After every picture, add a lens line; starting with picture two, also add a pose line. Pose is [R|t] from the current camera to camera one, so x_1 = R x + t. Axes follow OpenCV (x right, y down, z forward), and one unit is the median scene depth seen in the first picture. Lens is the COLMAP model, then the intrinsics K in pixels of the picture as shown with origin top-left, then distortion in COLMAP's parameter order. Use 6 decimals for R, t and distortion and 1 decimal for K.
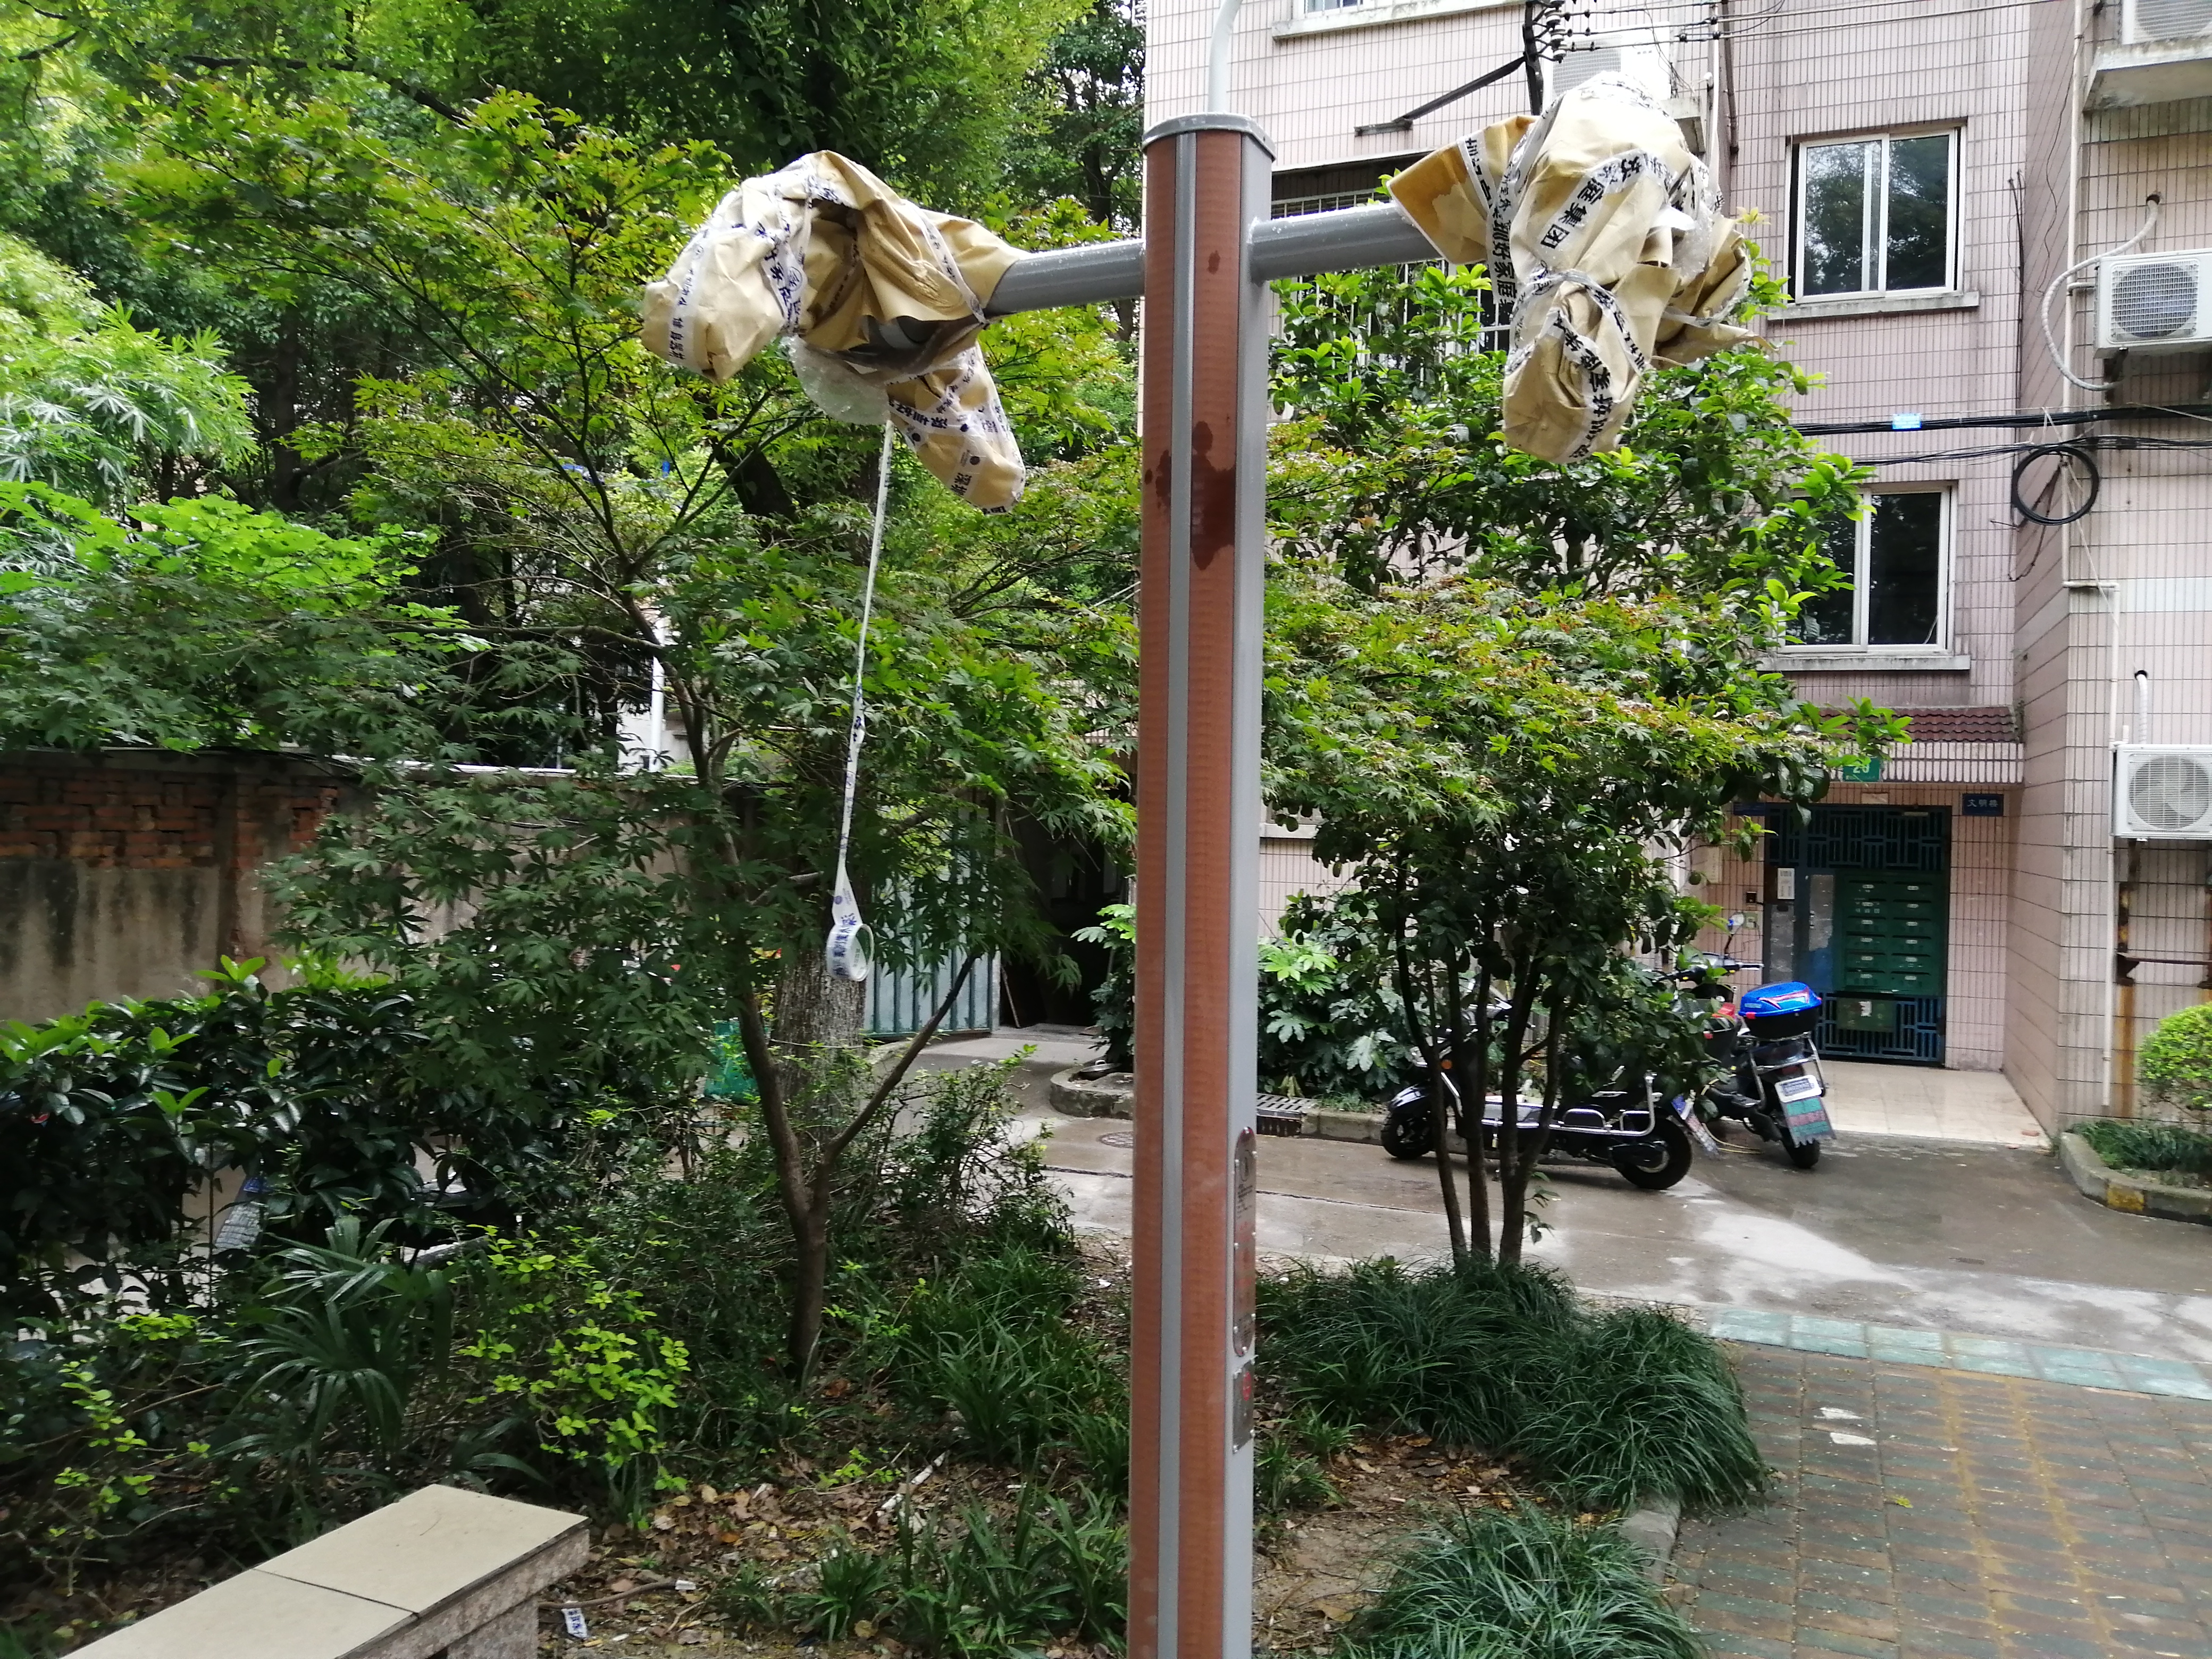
lens RADIAL K [[1760.9, 0, 1090.3], [0, 1760.9, 849.4], [0, 0, 1]] dist [0.005178, -0.007203]
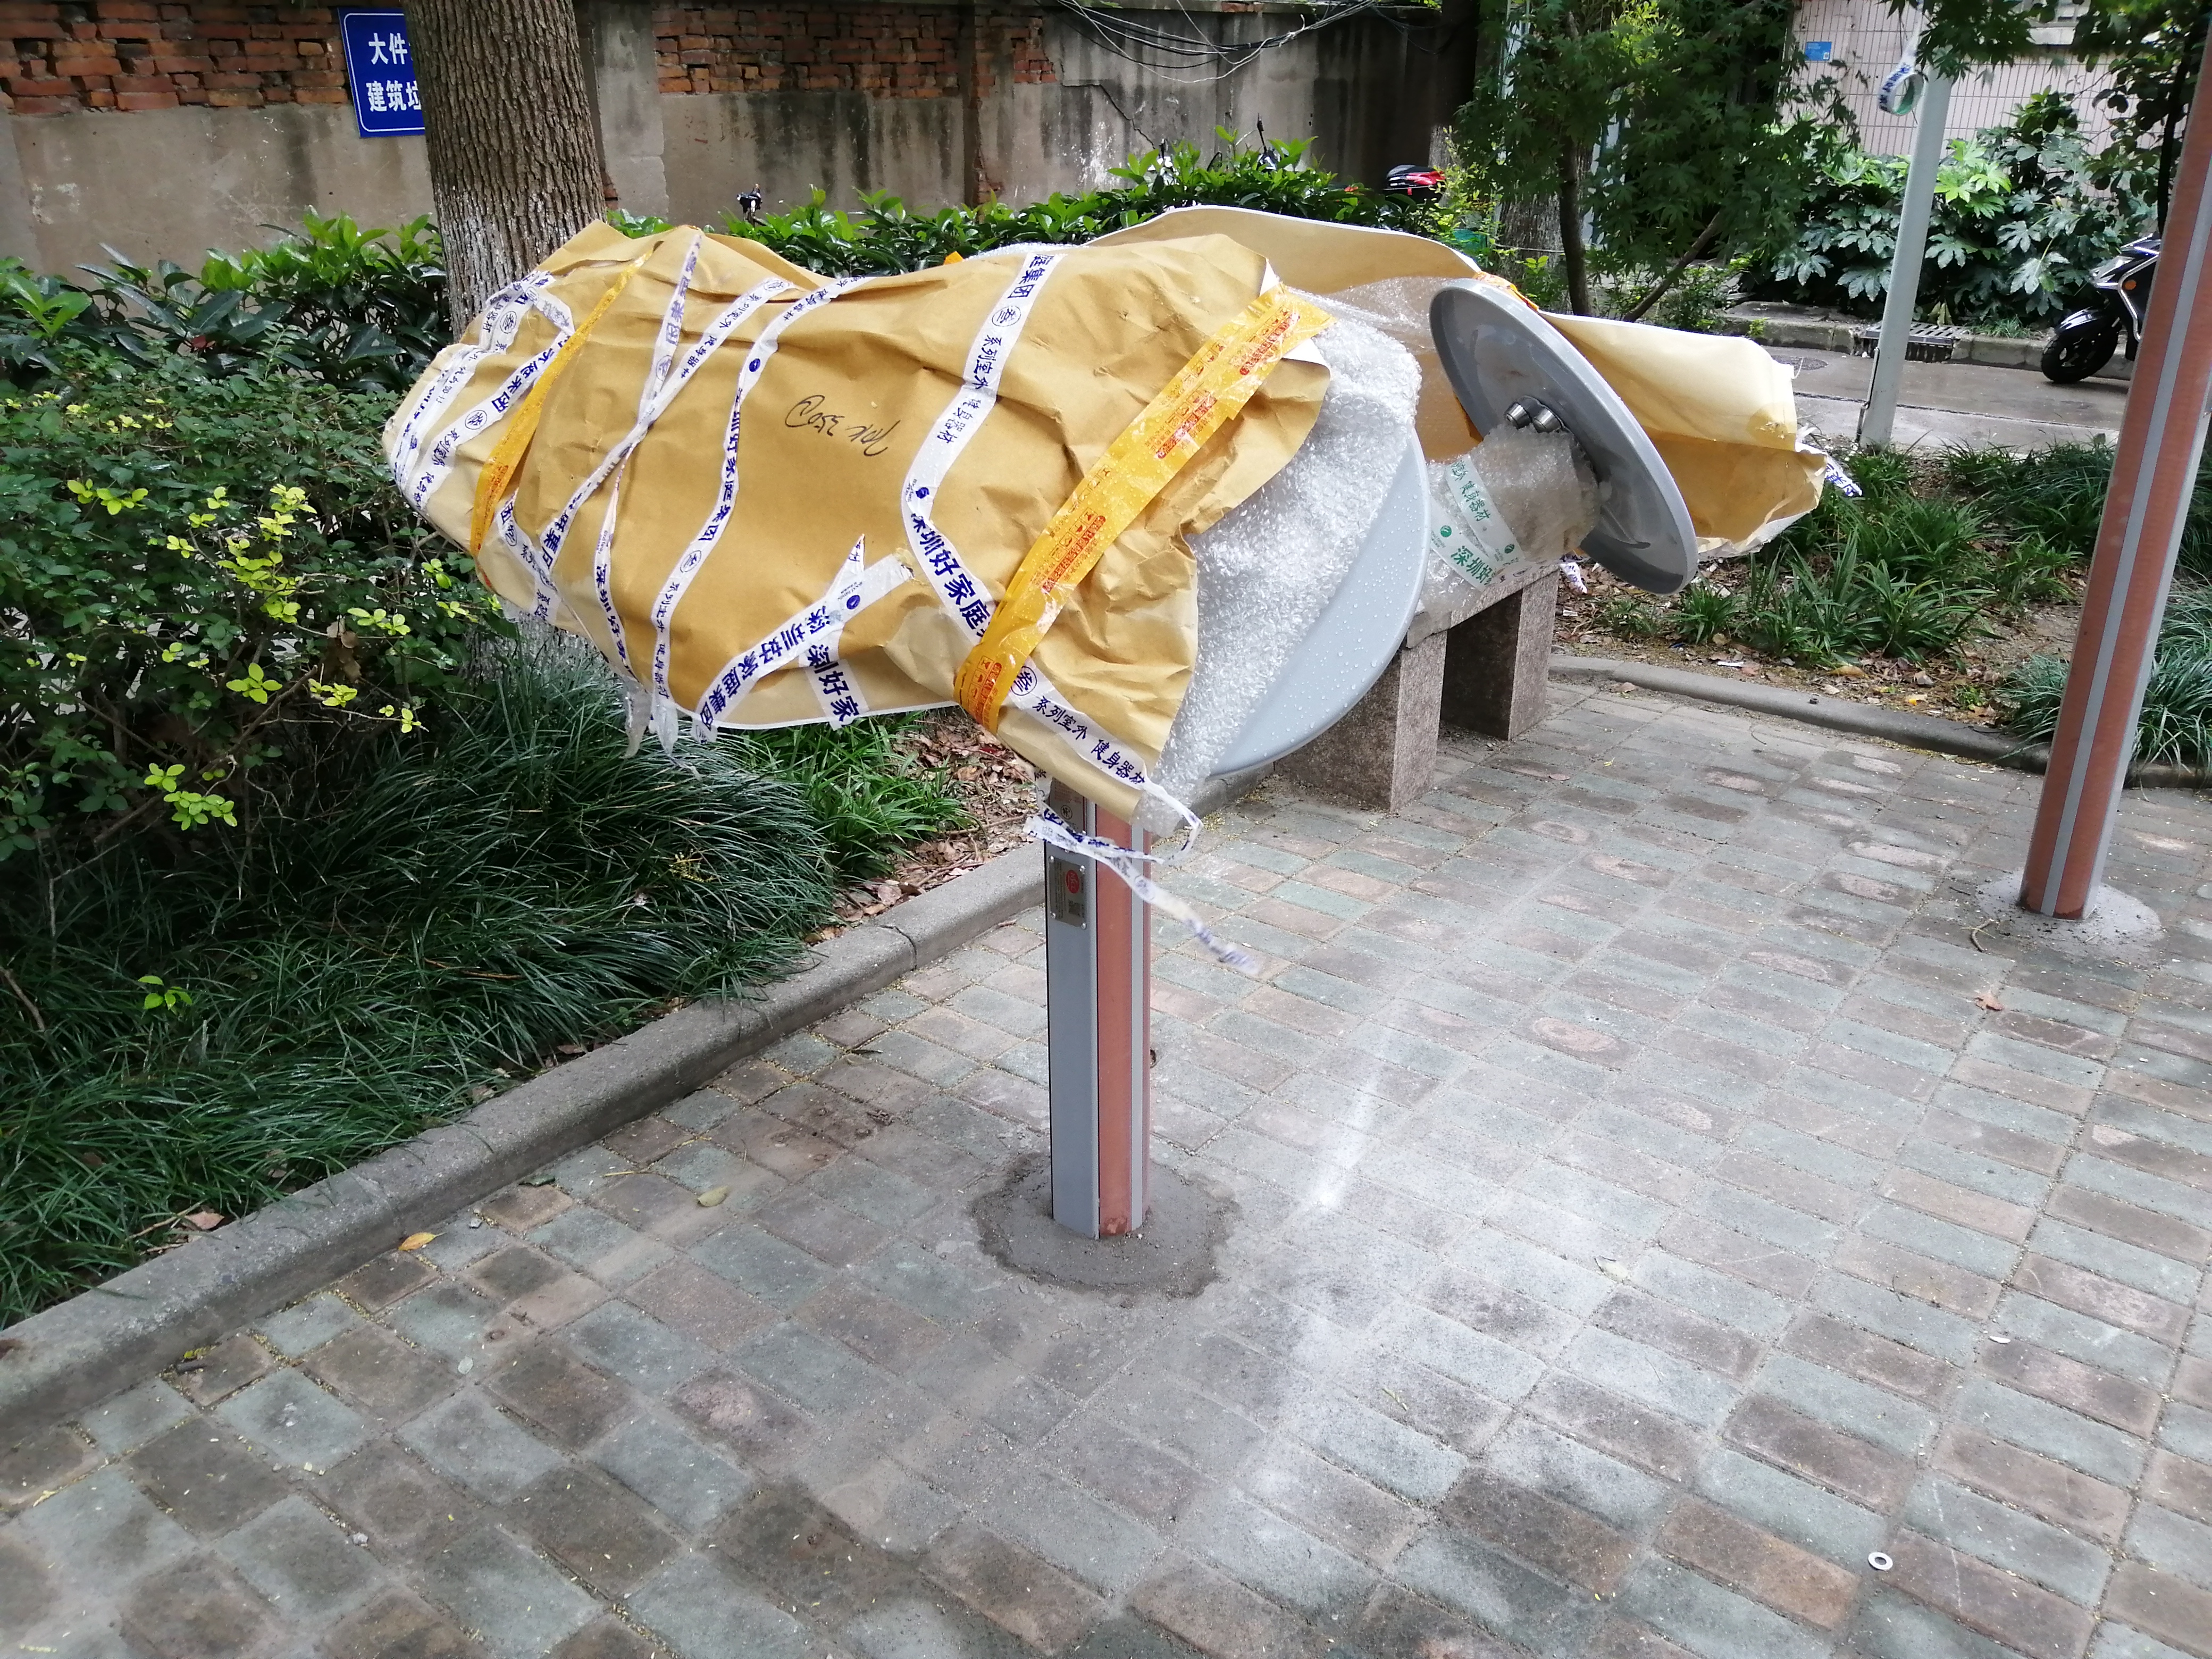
lens RADIAL K [[1760.9, 0, 1090.3], [0, 1760.9, 849.4], [0, 0, 1]] dist [0.005178, -0.007203]
pose [[0.964527, 0.084004, -0.250264, -0.082147], [0.021508, 0.919861, 0.391655, 0.011575], [0.263108, -0.383145, 0.885423, -0.147098]]
